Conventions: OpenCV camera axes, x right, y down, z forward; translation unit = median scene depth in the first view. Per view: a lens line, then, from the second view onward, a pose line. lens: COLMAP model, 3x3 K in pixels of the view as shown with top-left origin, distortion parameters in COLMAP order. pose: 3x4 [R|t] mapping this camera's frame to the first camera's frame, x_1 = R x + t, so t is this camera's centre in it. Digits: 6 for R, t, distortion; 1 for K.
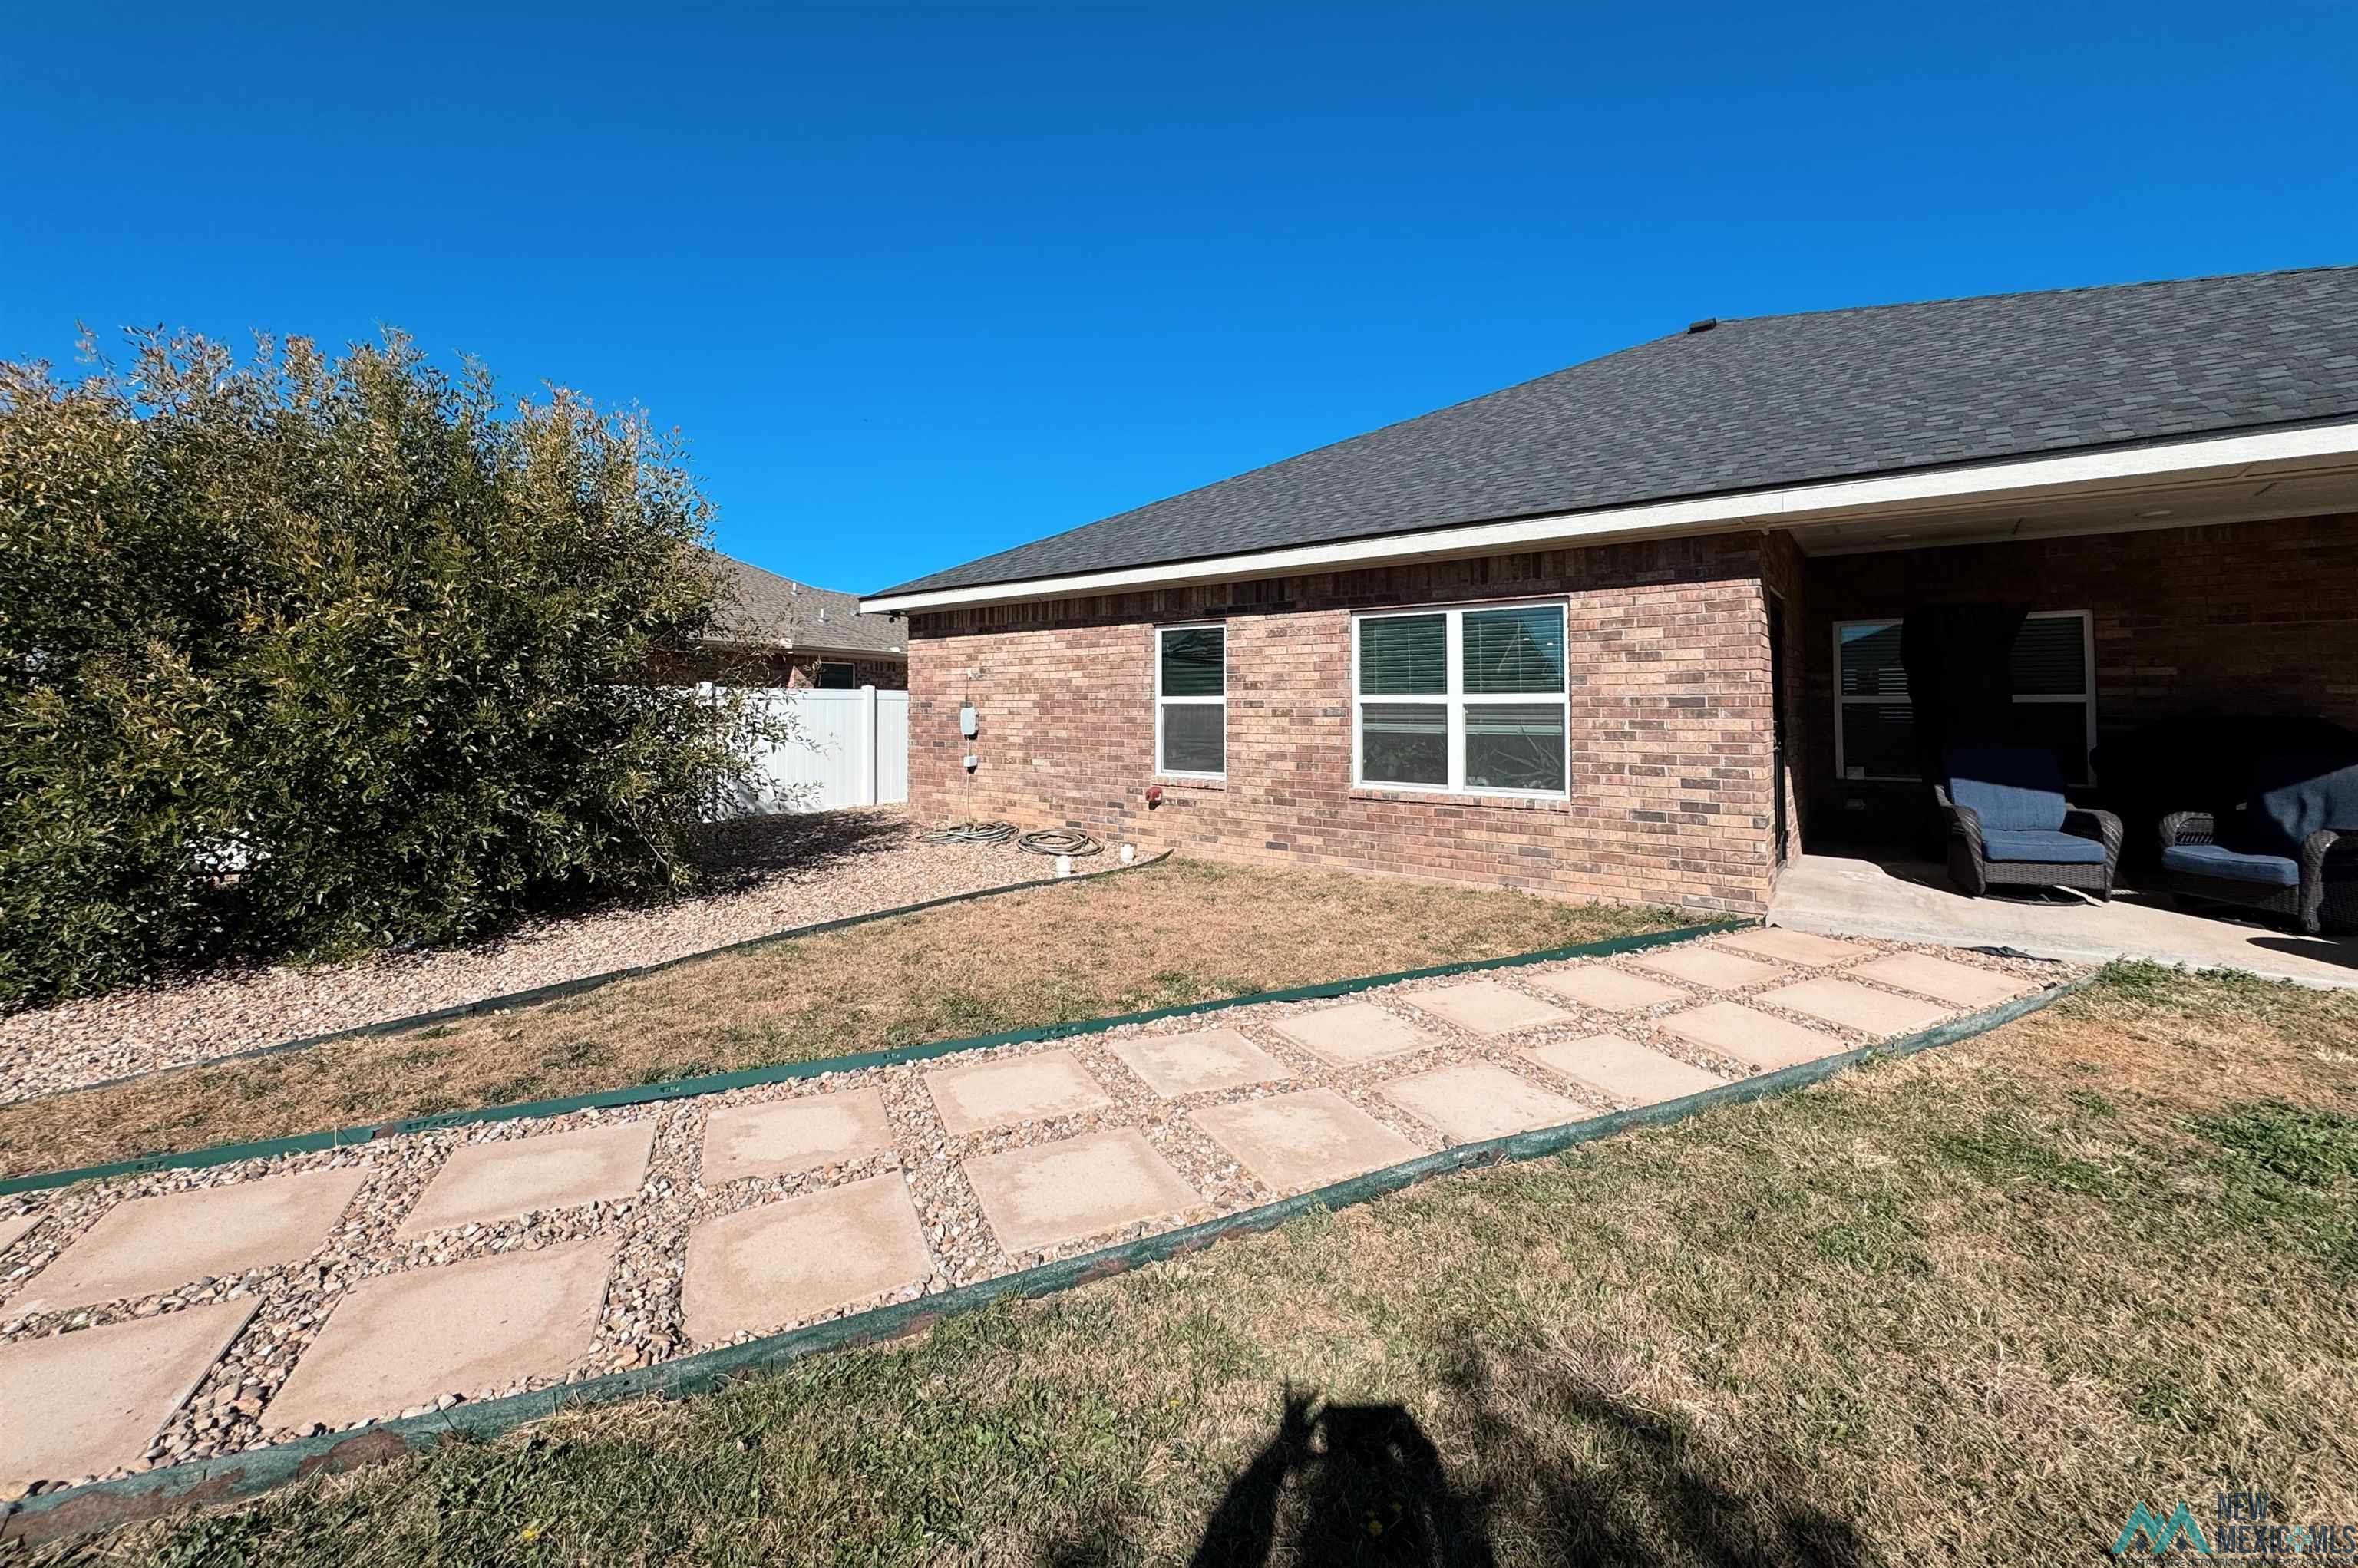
lens RADIAL K [[938.9, 0, 1183.9], [0, 938.9, 679.7], [0, 0, 1]] dist [-0.000924, 0.000128]
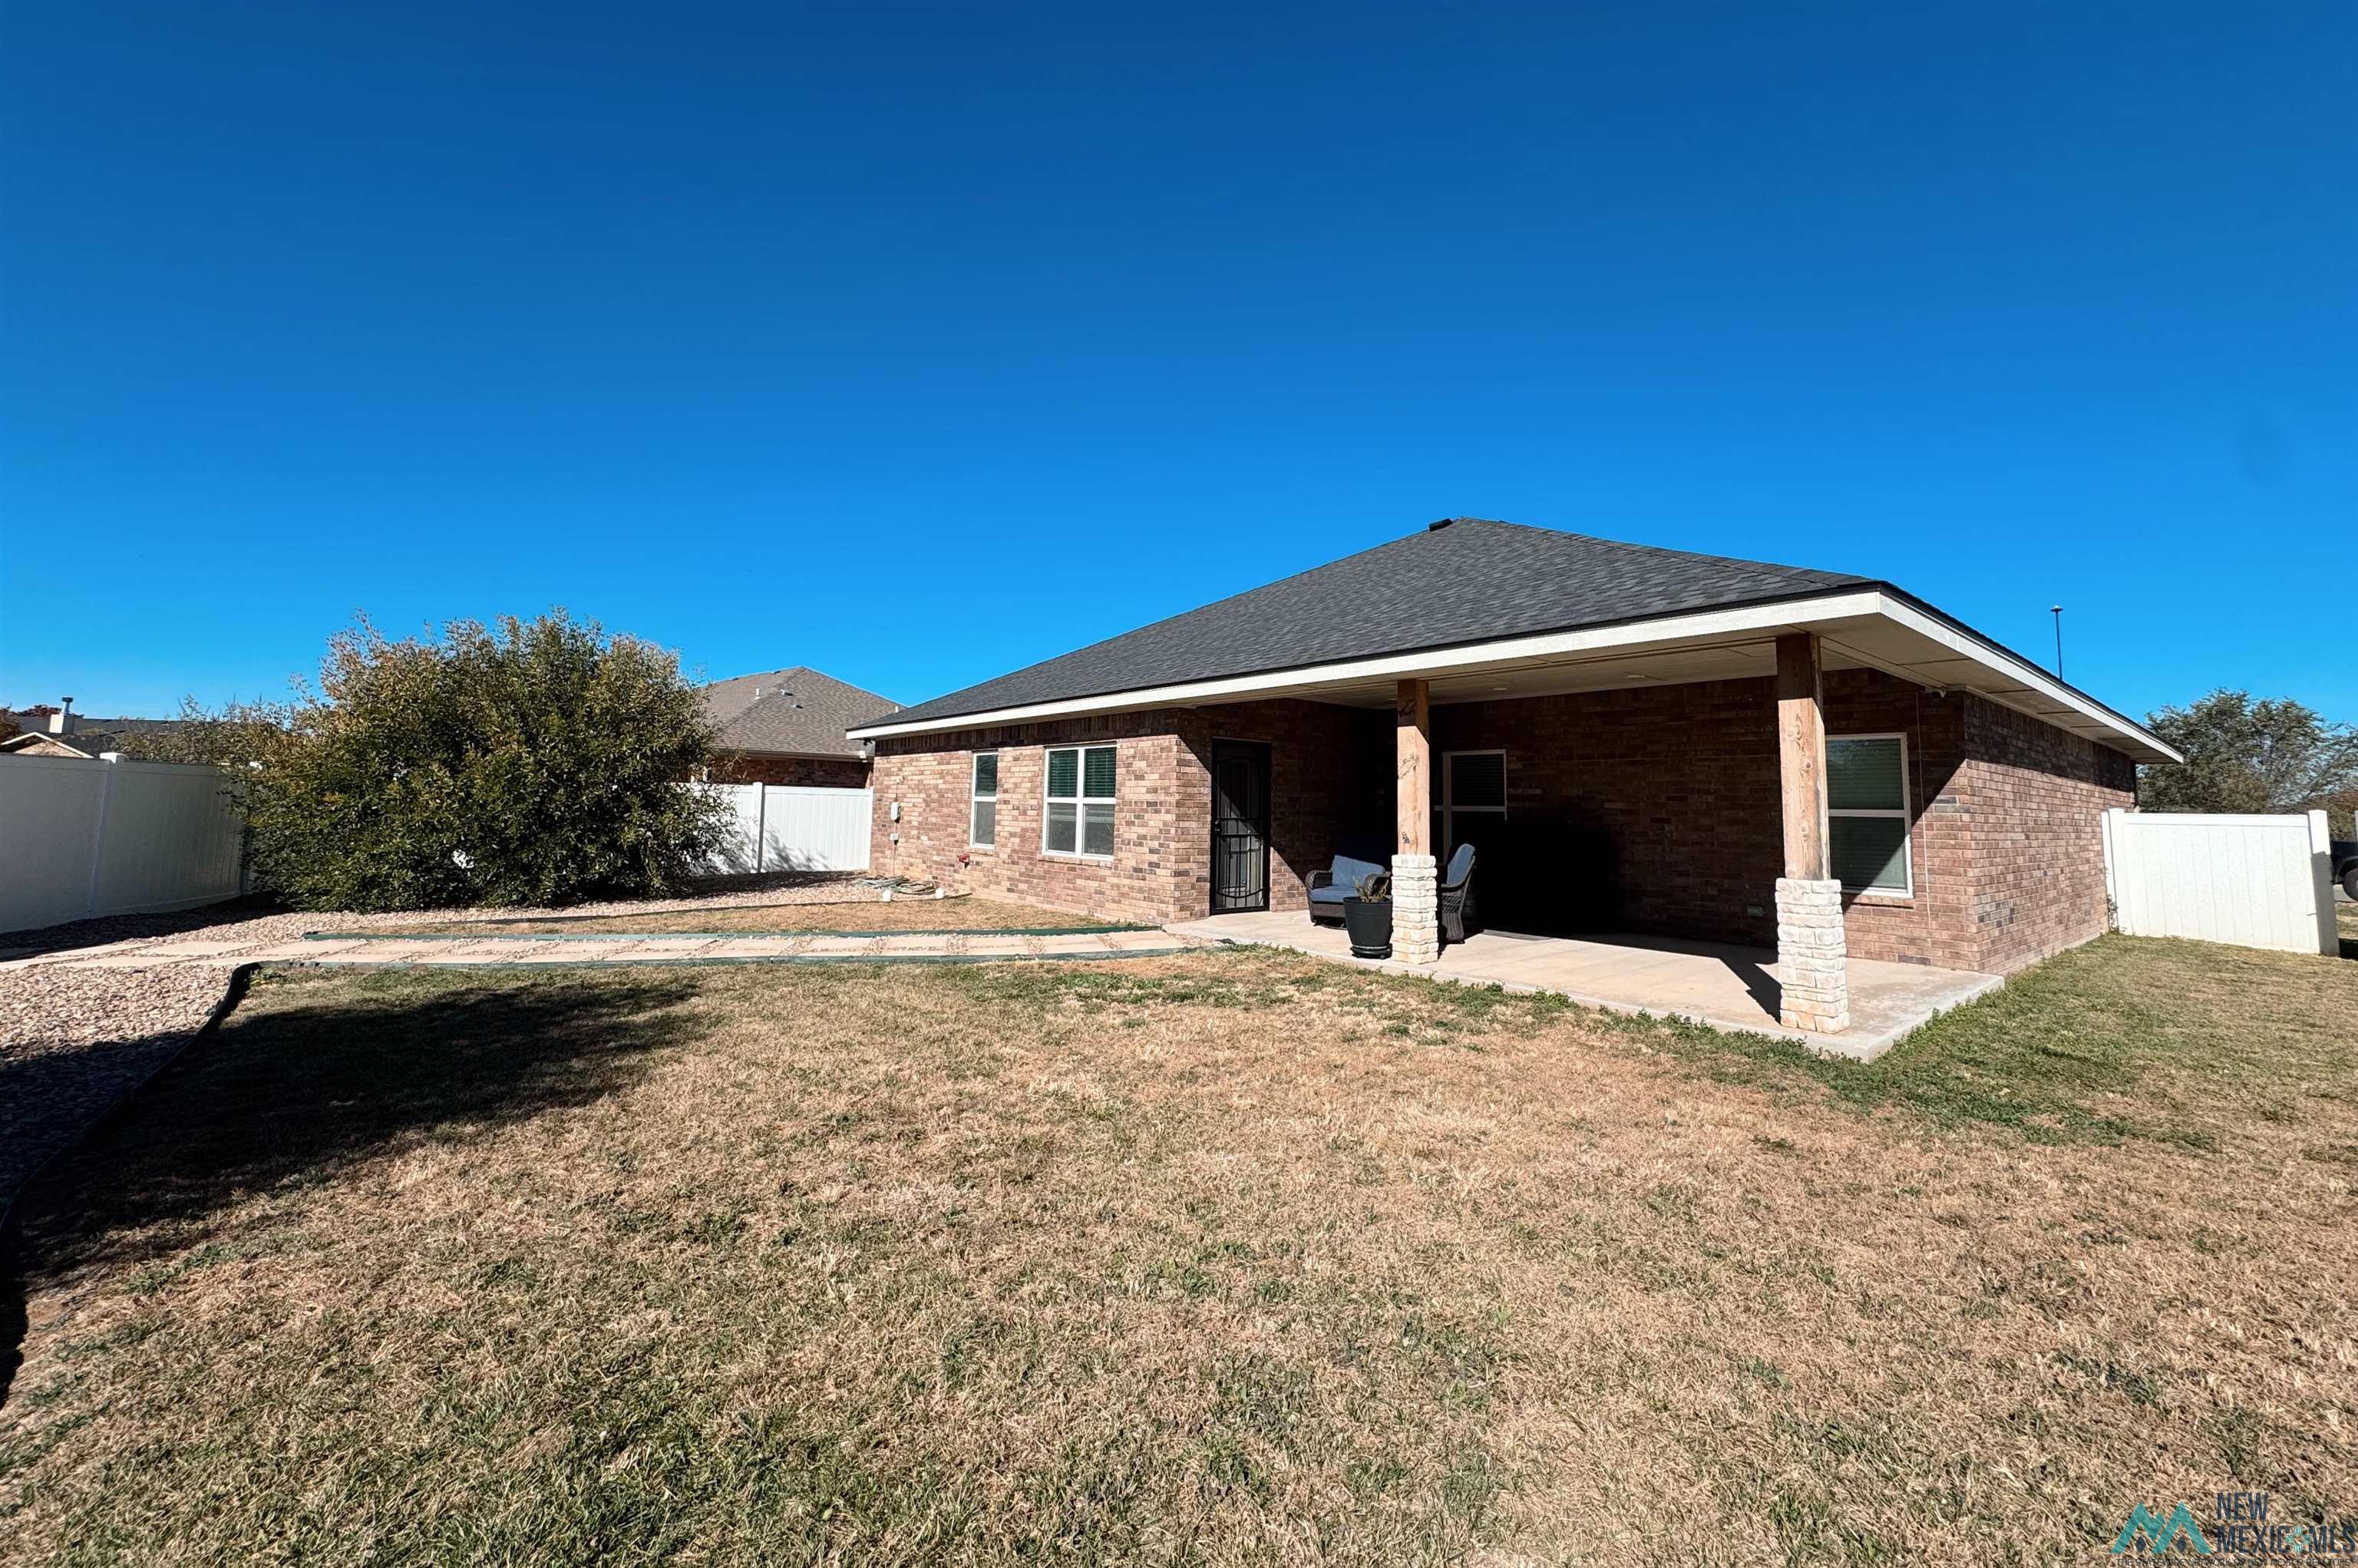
lens RADIAL K [[938.3, 0, 1179.6], [0, 938.3, 714.8], [0, 0, 1]] dist [-0.000744, -0.000047]
pose [[0.975862, -0.000058, -0.218390, 0.971441], [-0.015802, 0.997360, -0.070873, -0.019133], [0.217818, 0.072613, 0.973285, -0.702303]]
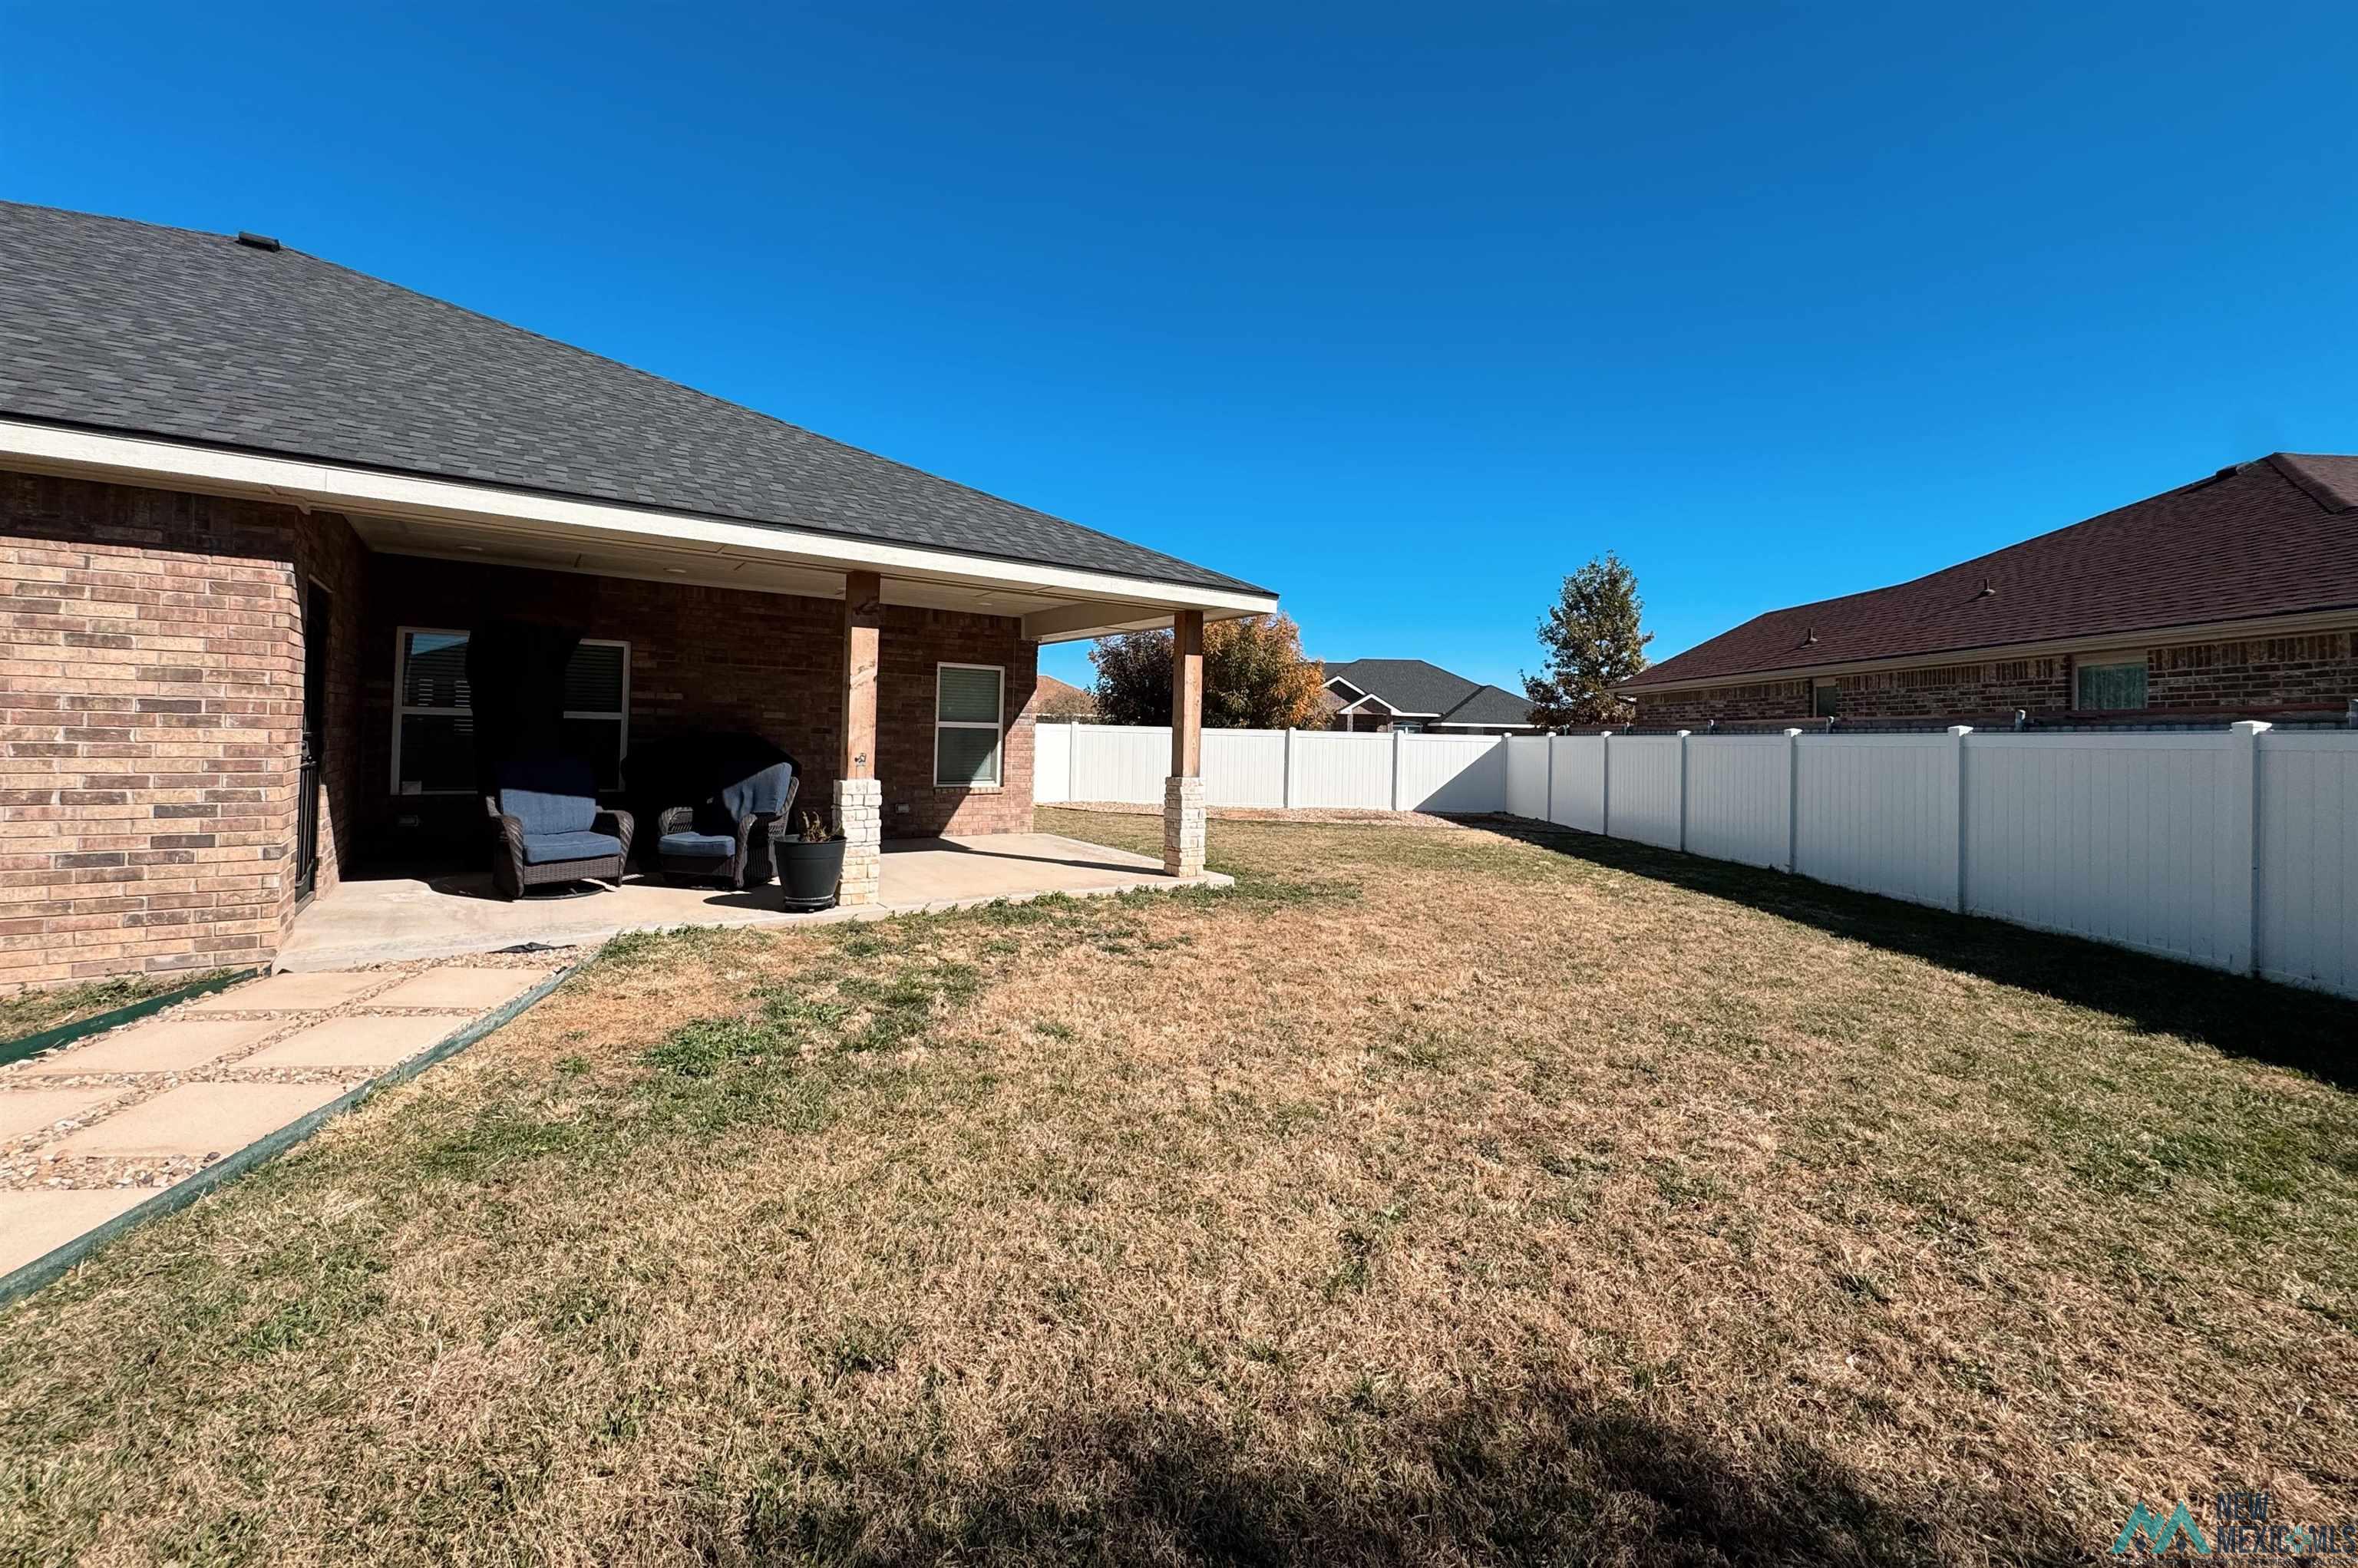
lens RADIAL K [[938.3, 0, 1179.6], [0, 938.3, 714.8], [0, 0, 1]] dist [-0.000744, -0.000047]
pose [[0.282035, 0.030112, 0.958932, 0.032224], [-0.052684, 0.998485, -0.015859, -0.000411], [-0.957957, -0.046048, 0.283194, -0.010243]]
